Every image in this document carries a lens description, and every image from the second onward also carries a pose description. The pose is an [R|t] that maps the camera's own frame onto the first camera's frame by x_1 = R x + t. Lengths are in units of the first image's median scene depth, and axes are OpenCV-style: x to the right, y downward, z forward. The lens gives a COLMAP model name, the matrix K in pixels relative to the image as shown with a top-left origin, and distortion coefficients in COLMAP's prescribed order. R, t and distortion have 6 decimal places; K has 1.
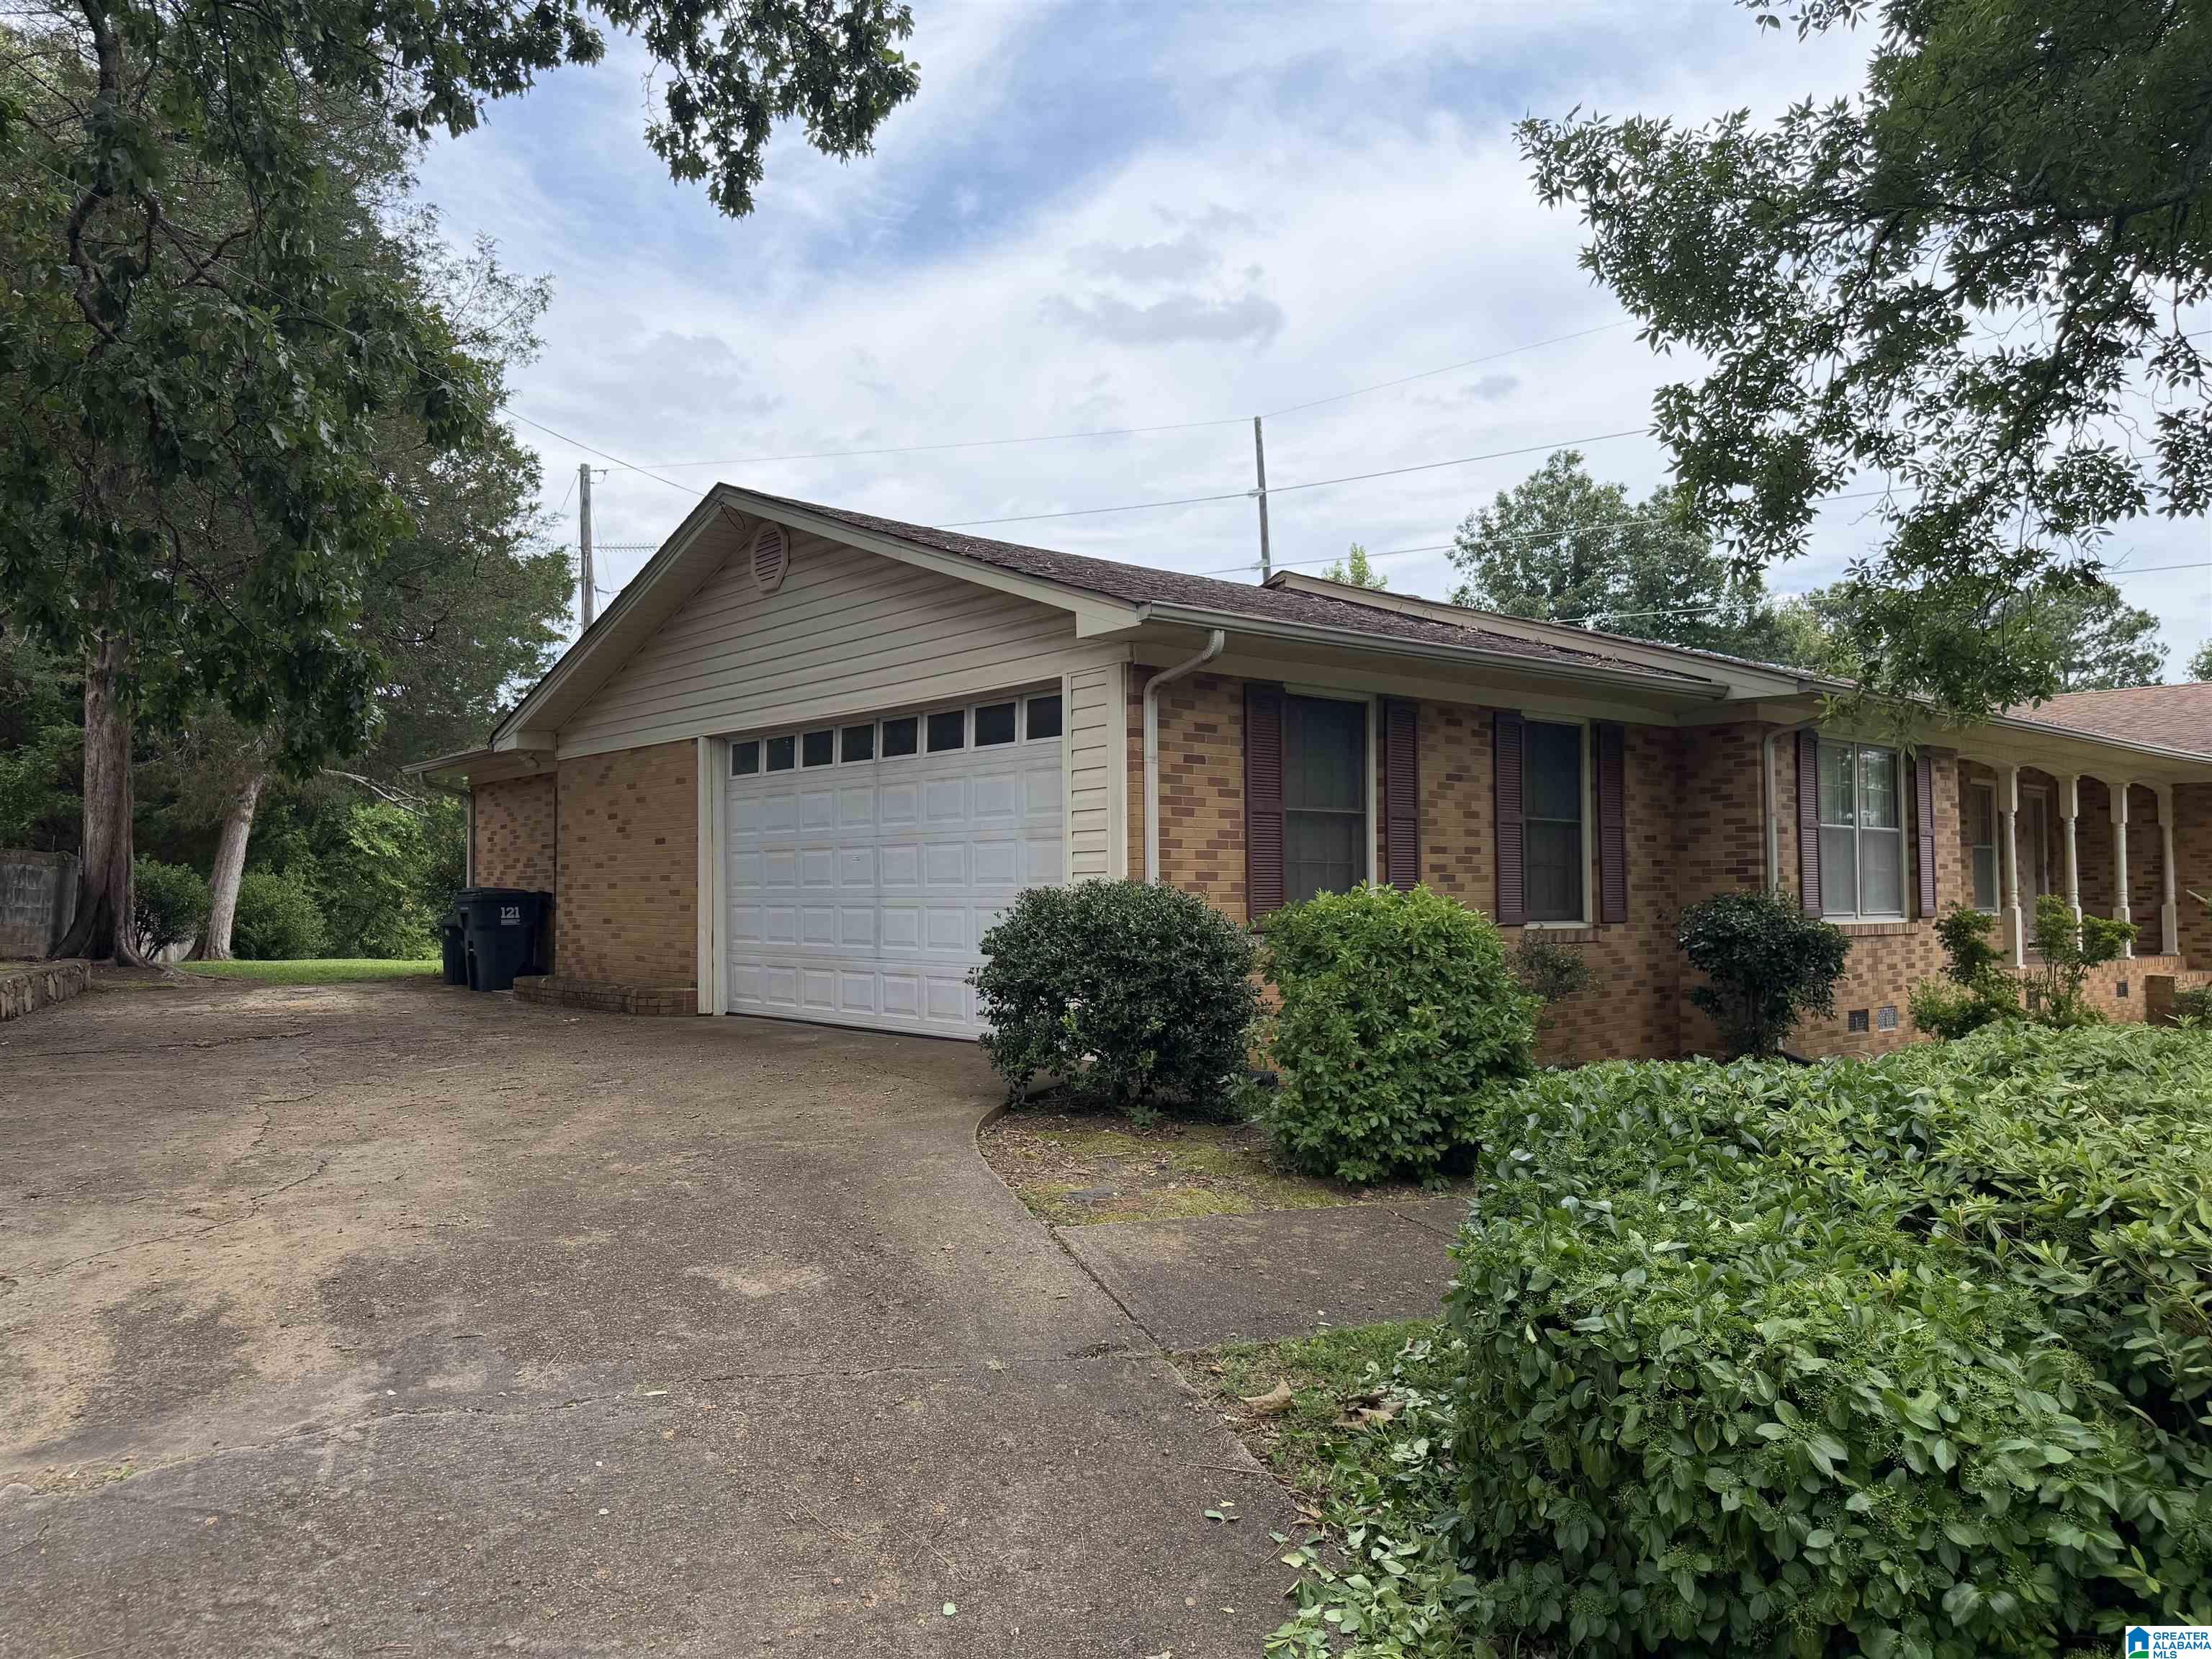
lens RADIAL K [[1566.4, 0, 1104.9], [0, 1566.4, 831.1], [0, 0, 1]] dist [0.050865, -0.054231]
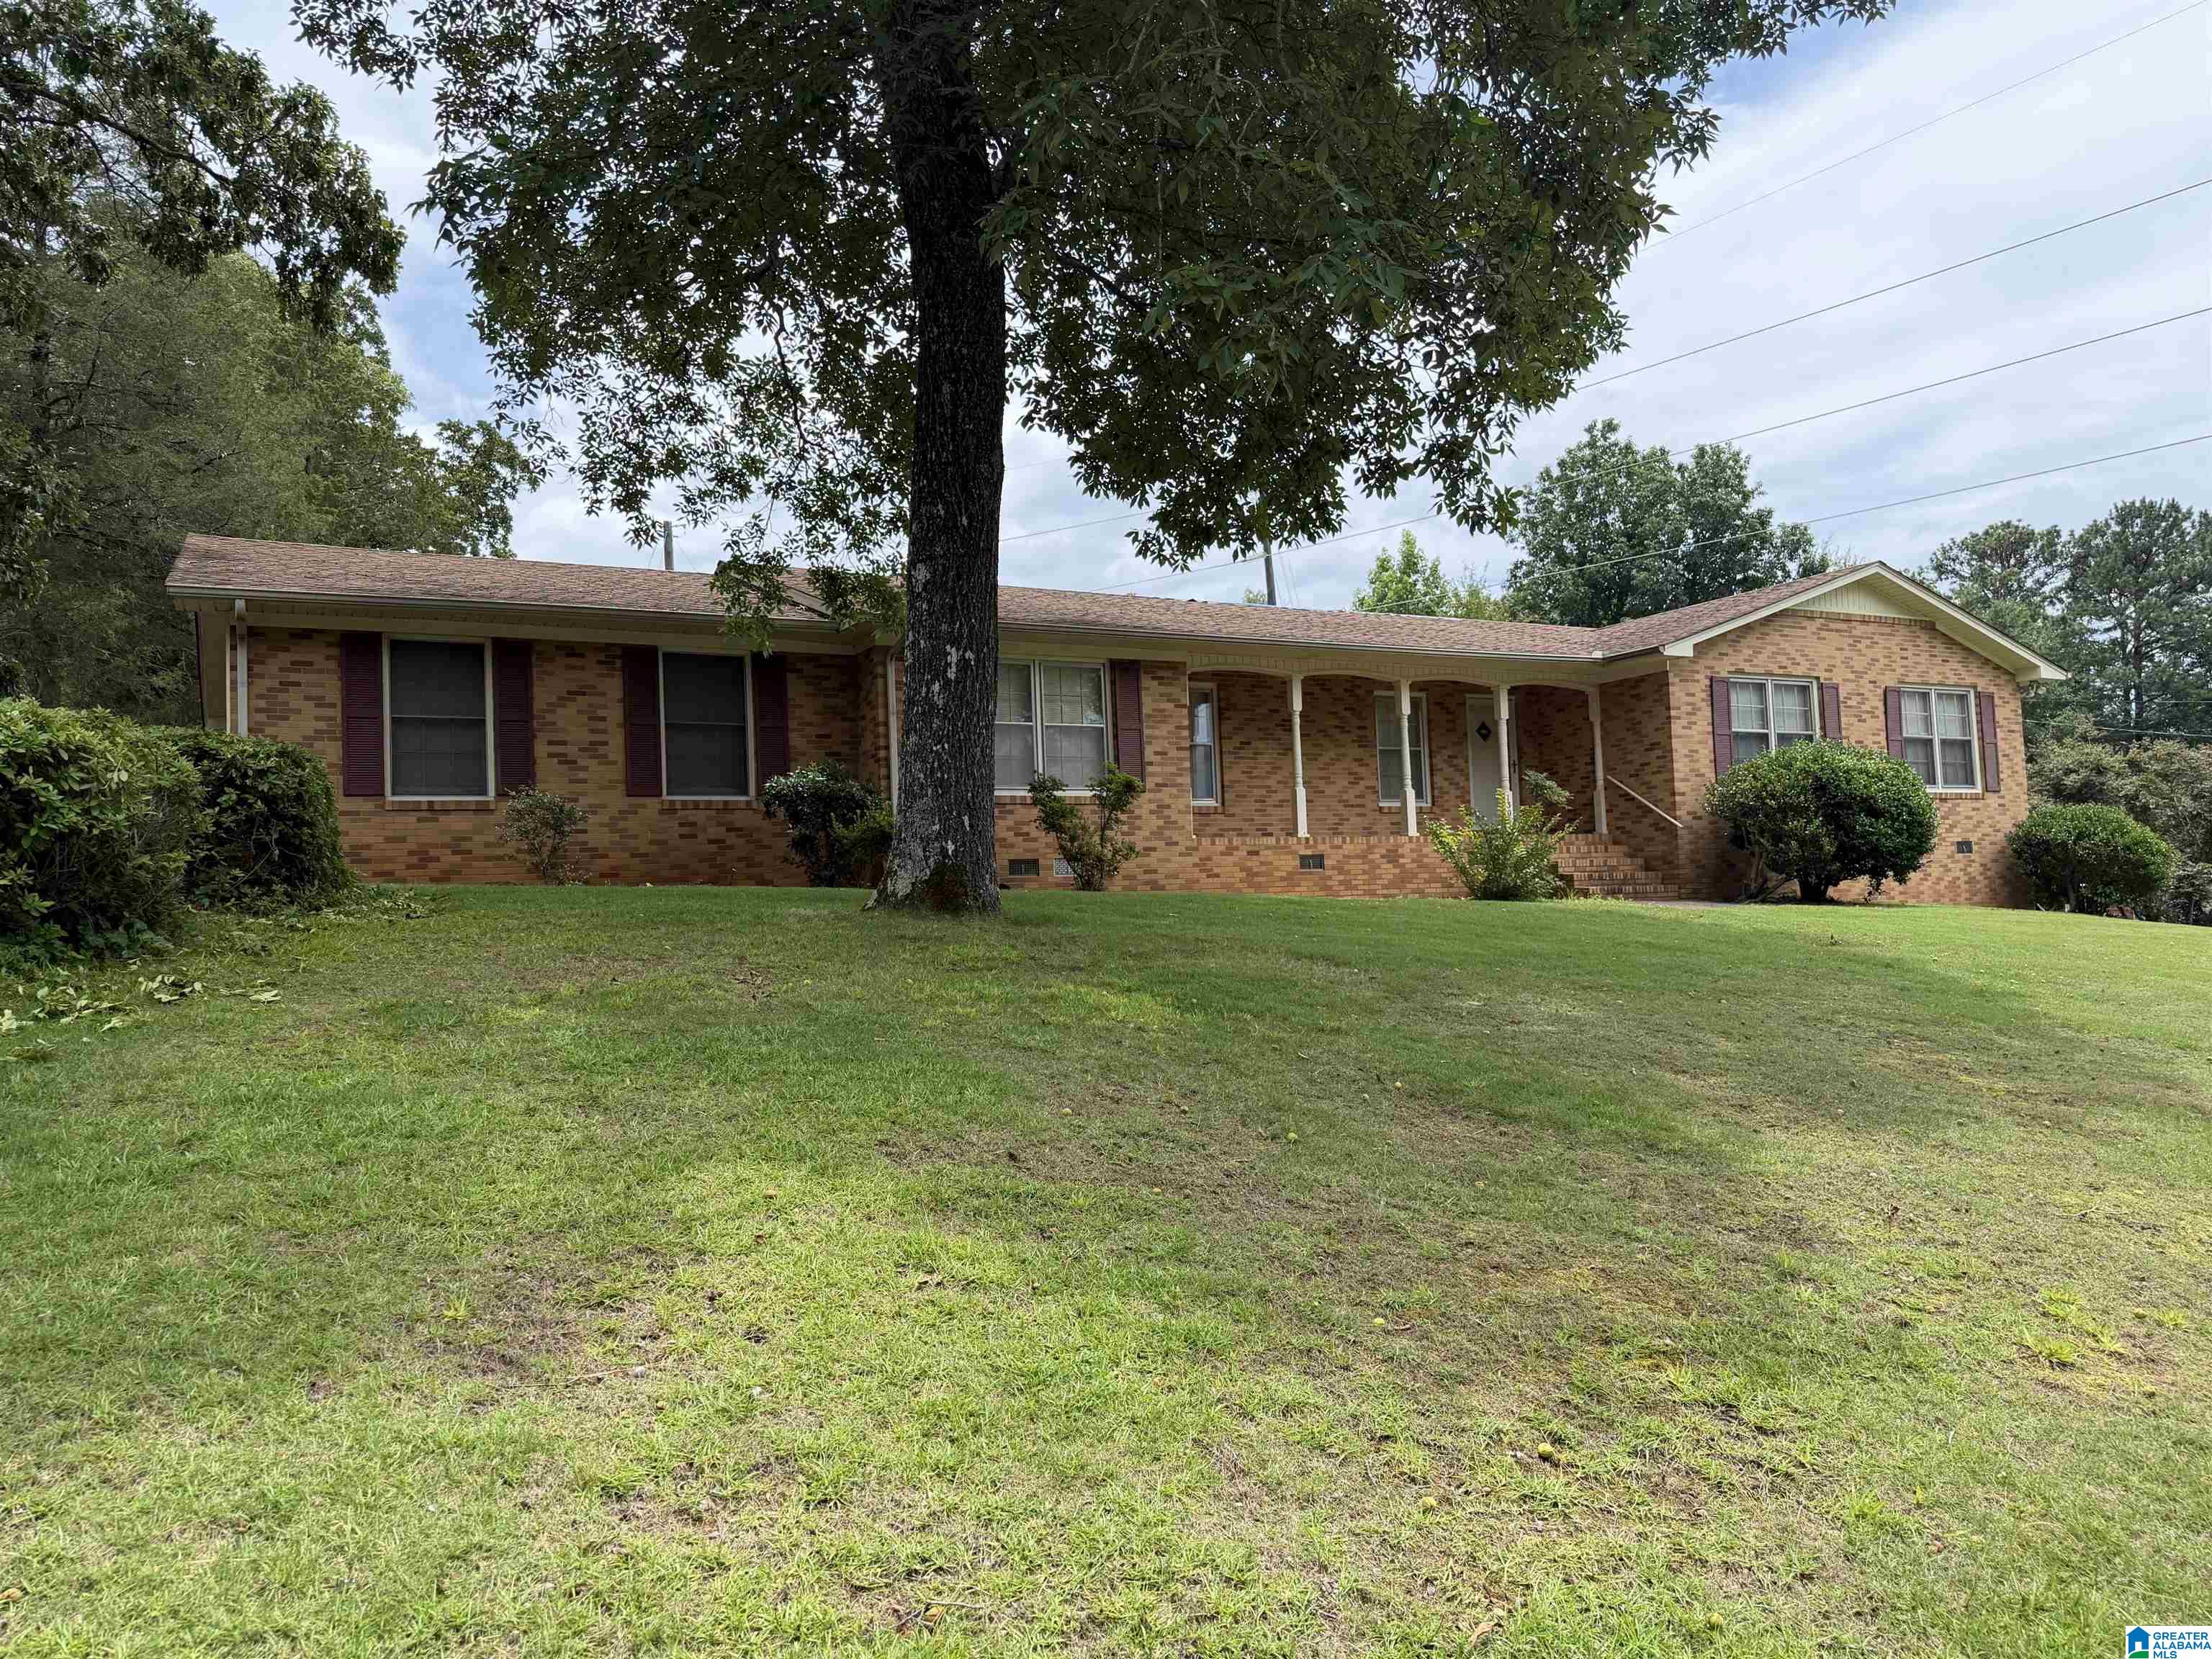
lens RADIAL K [[1566.4, 0, 1110.7], [0, 1566.4, 832.2], [0, 0, 1]] dist [0.050865, -0.054231]
pose [[0.973317, -0.046968, -0.224607, 0.713740], [0.044168, 0.998871, -0.017476, 0.098295], [0.225174, 0.007090, 0.974293, -0.208347]]
